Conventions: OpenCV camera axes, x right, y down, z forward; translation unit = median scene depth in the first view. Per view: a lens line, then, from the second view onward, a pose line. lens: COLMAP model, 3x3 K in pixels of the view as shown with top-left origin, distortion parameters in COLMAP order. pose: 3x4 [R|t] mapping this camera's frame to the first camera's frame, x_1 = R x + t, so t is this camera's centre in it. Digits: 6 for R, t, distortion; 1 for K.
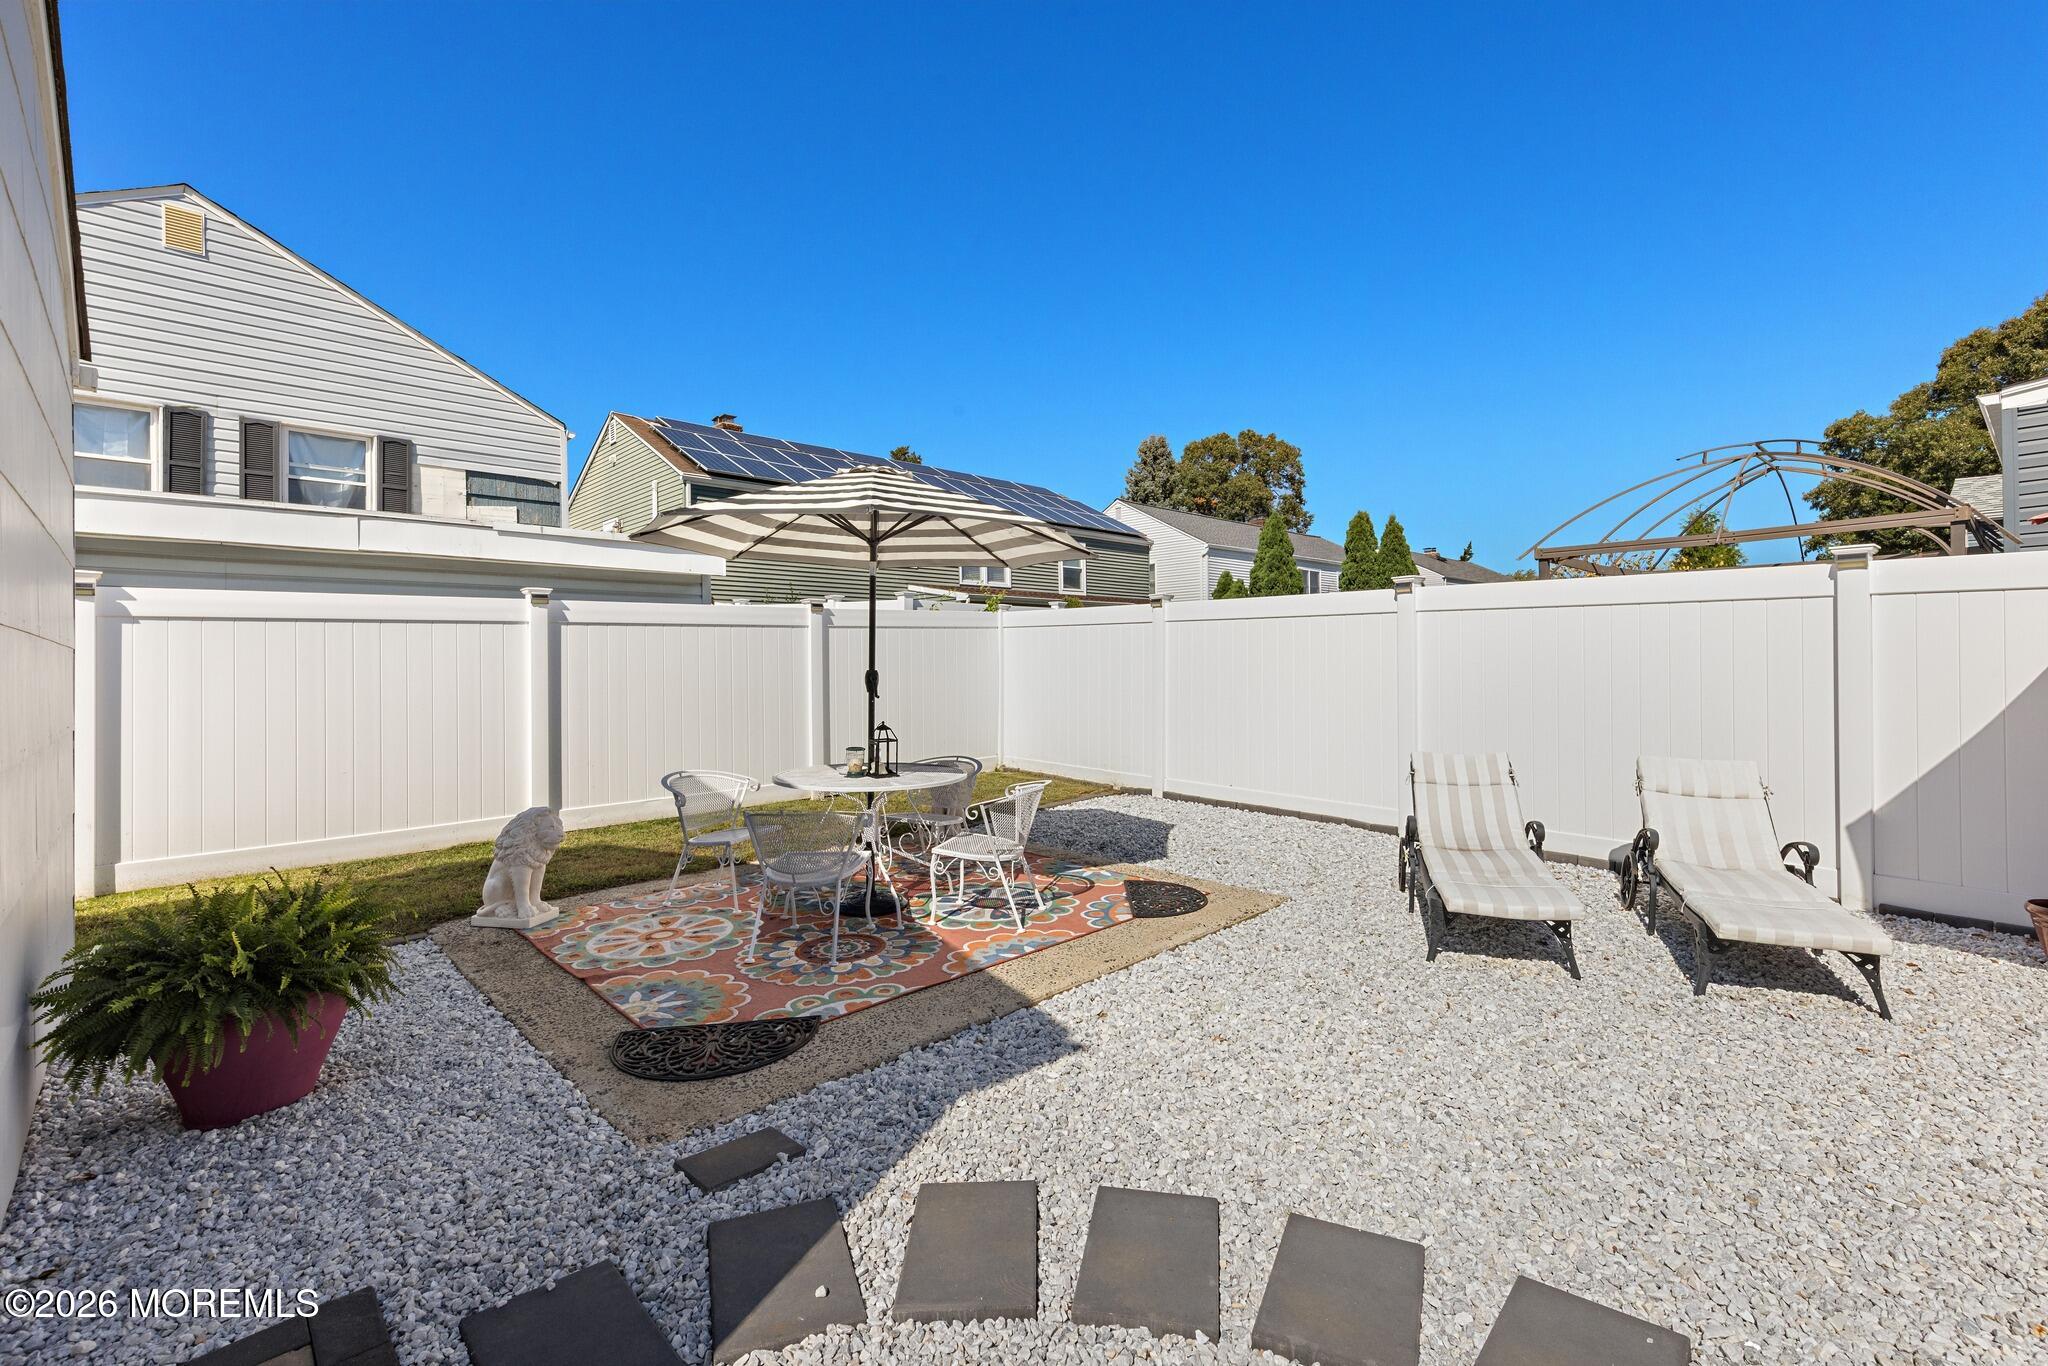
lens RADIAL K [[926.4, 0, 1032.7], [0, 926.4, 668.4], [0, 0, 1]] dist [0.001697, -0.001197]
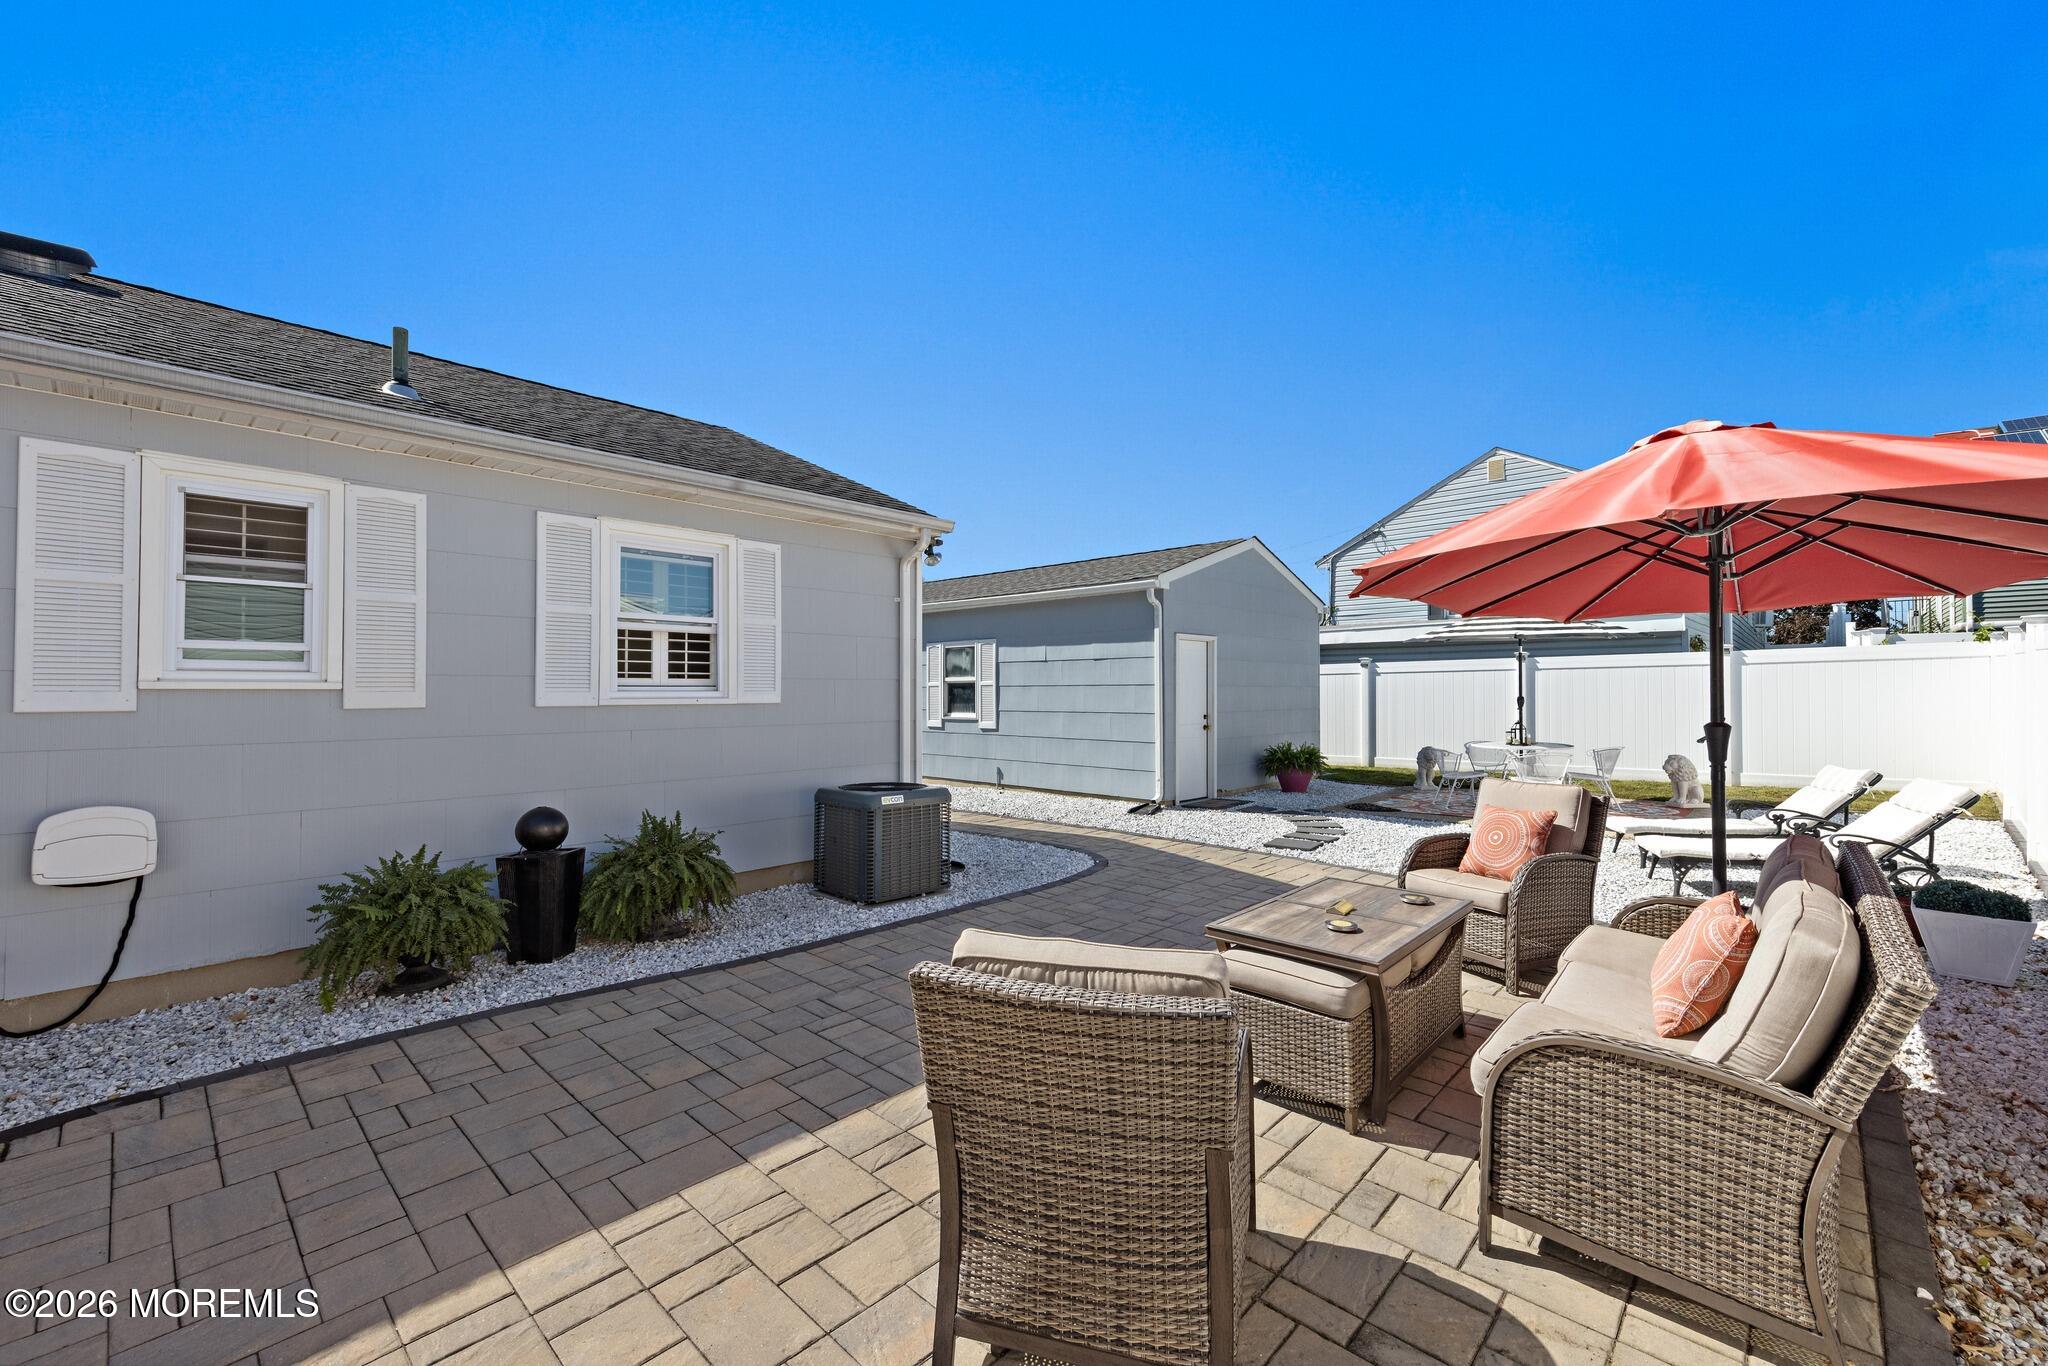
lens RADIAL K [[840.9, 0, 1031.6], [0, 840.9, 674.0], [0, 0, 1]] dist [0.007871, -0.000014]
pose [[0.067134, -0.006965, -0.997720, 0.774375], [0.006176, 0.999959, -0.006565, -0.020023], [0.997725, -0.005721, 0.067174, -0.128473]]
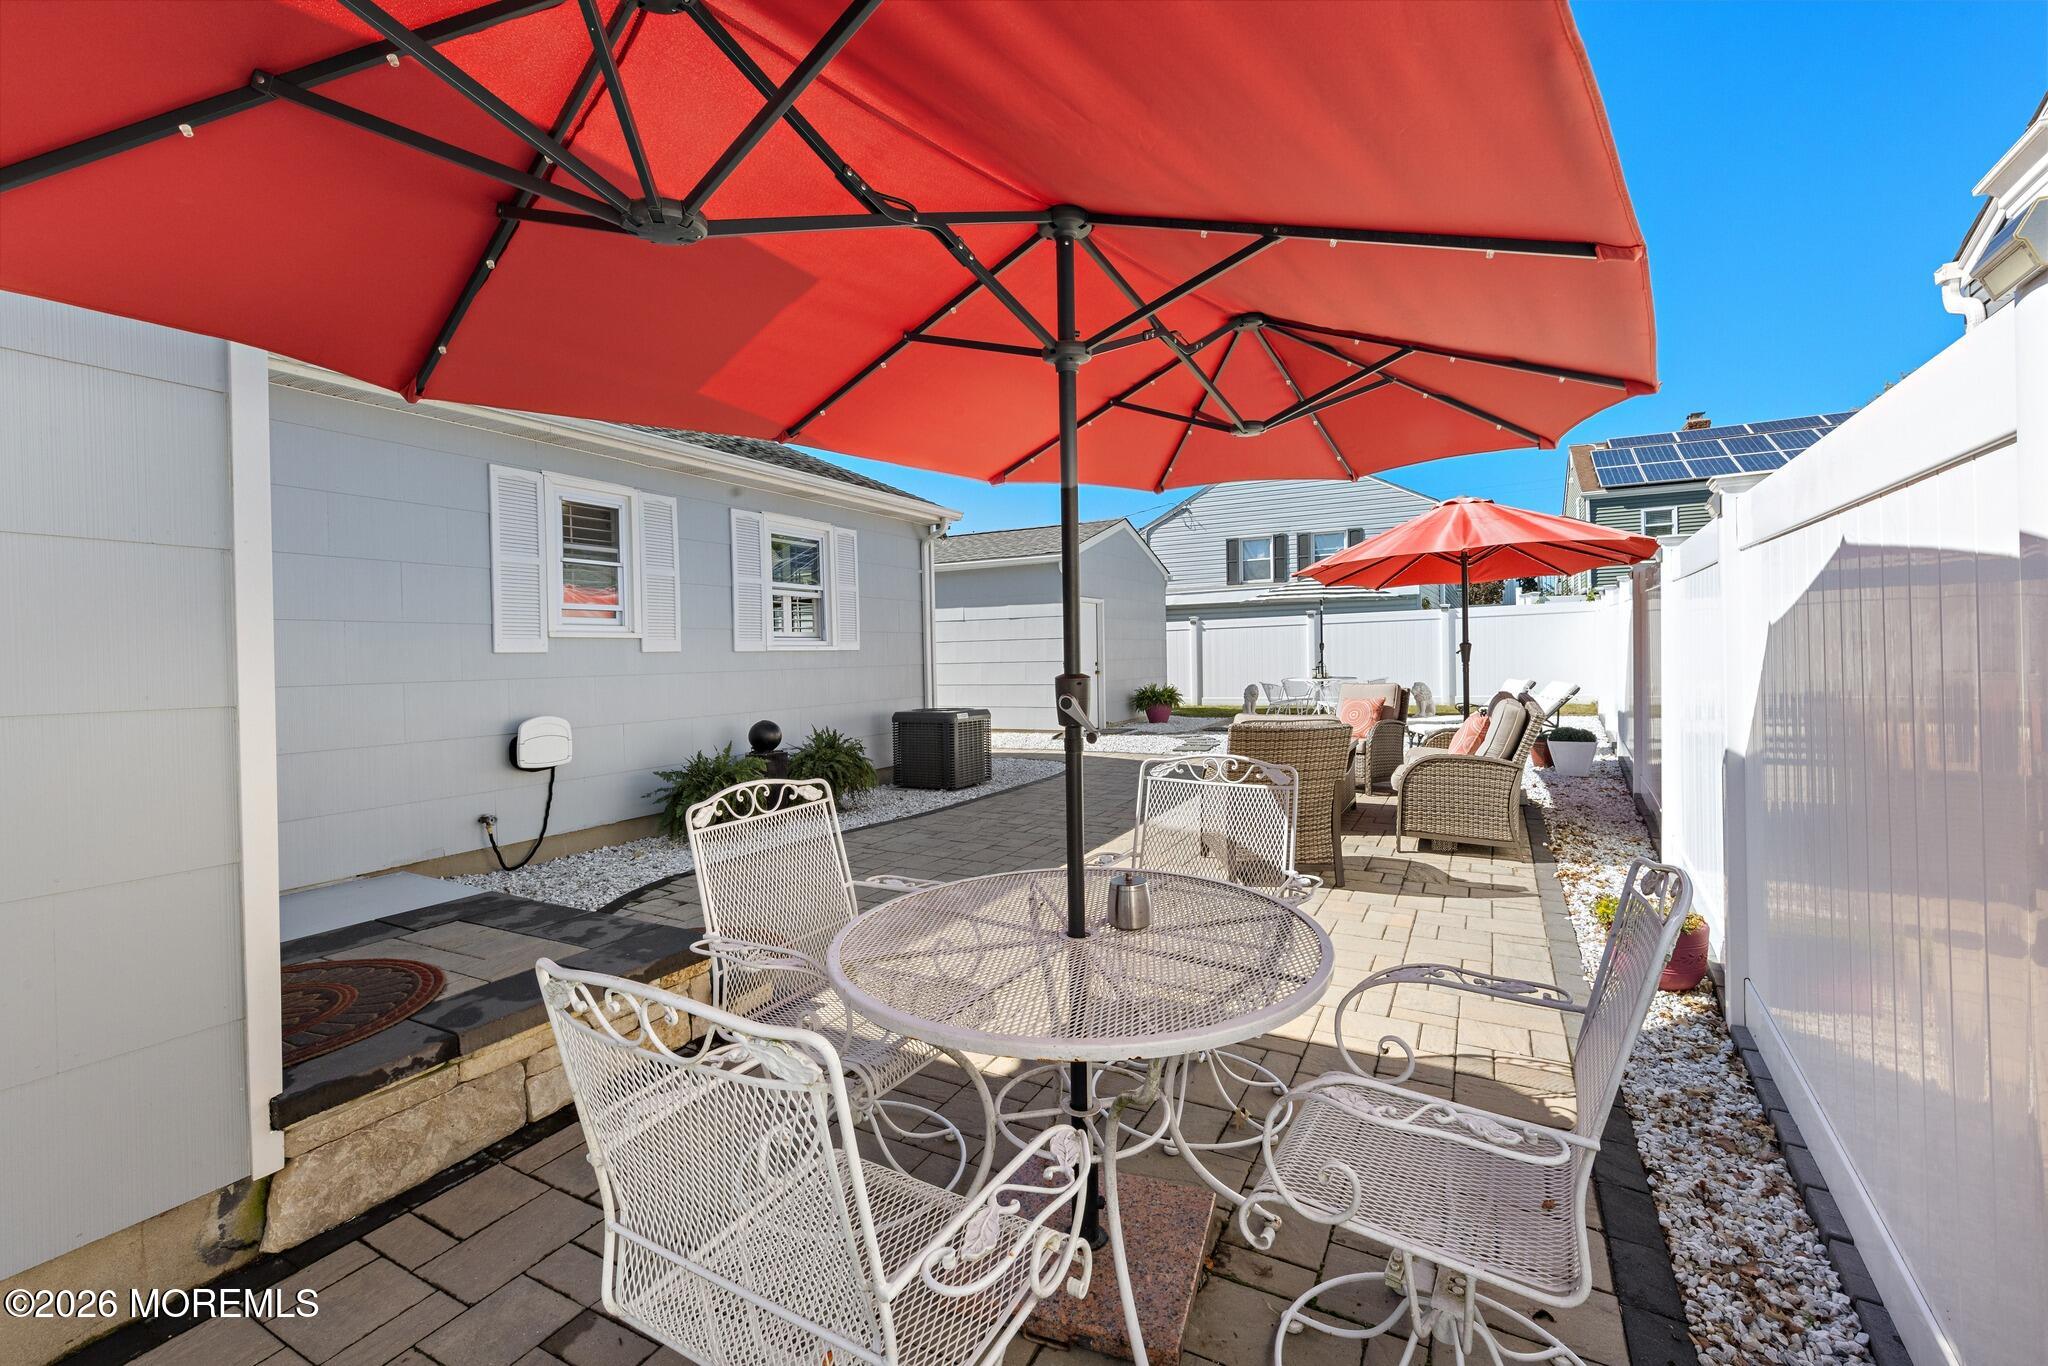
lens RADIAL K [[891.7, 0, 1019.9], [0, 891.7, 661.1], [0, 0, 1]] dist [-0.000236, 0.000556]
pose [[0.320998, 0.012923, -0.946992, 0.991751], [0.021891, 0.999539, 0.021061, -0.009318], [0.946827, -0.027491, 0.320567, -0.373115]]
